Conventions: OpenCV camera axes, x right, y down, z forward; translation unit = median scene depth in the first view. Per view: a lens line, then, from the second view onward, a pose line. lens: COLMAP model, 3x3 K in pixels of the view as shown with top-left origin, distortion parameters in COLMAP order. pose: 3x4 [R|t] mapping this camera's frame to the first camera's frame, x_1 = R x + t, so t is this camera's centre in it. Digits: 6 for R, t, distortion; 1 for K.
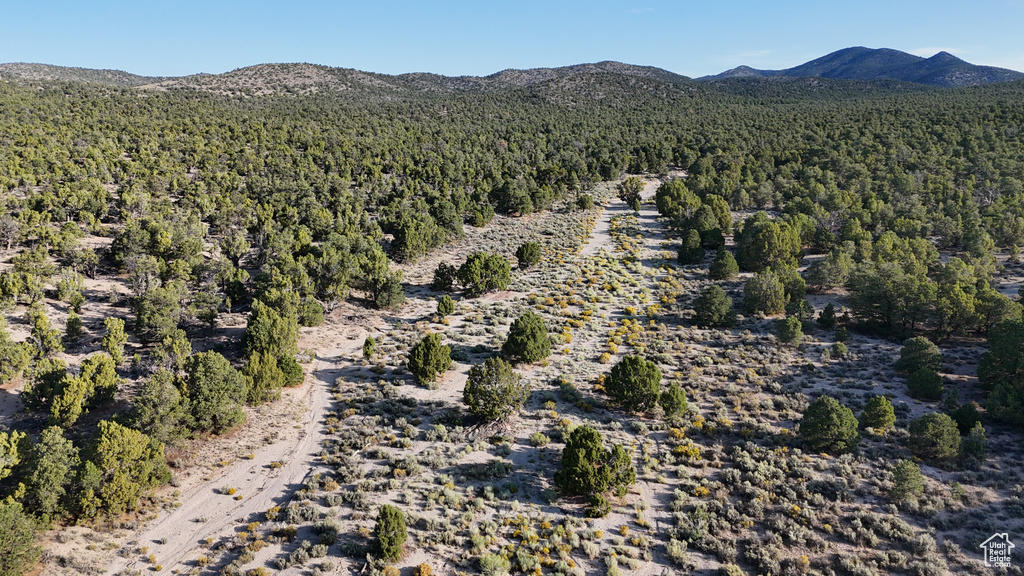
lens RADIAL K [[749.6, 0, 511.6], [0, 749.6, 282.6], [0, 0, 1]] dist [0.080324, -0.075133]
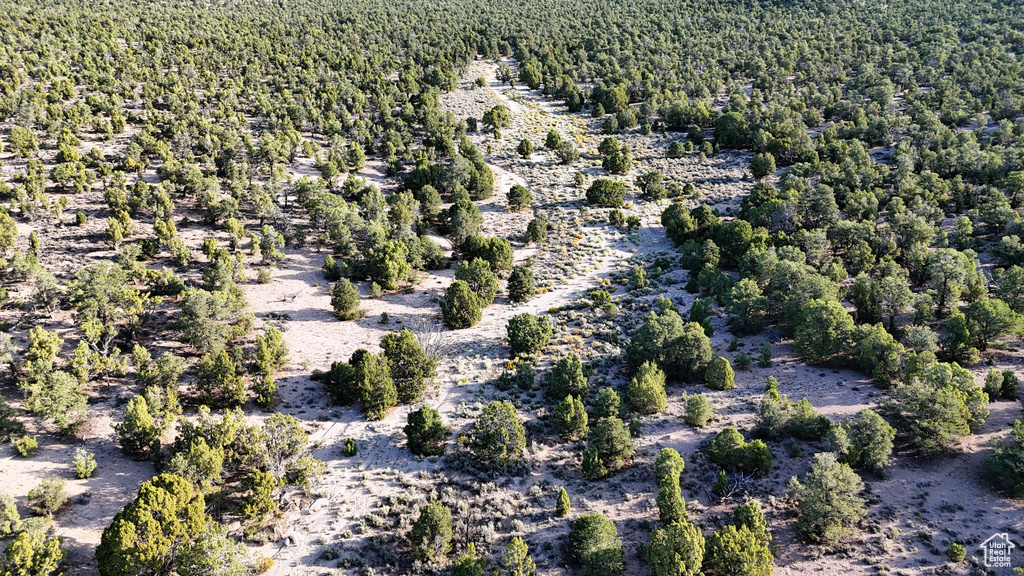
lens RADIAL K [[749.6, 0, 511.6], [0, 749.6, 282.6], [0, 0, 1]] dist [0.080324, -0.075133]
pose [[0.937561, -0.130204, 0.322531, -0.682524], [0.079686, 0.983034, 0.165209, 0.082526], [-0.338570, -0.129192, 0.932030, -0.917414]]
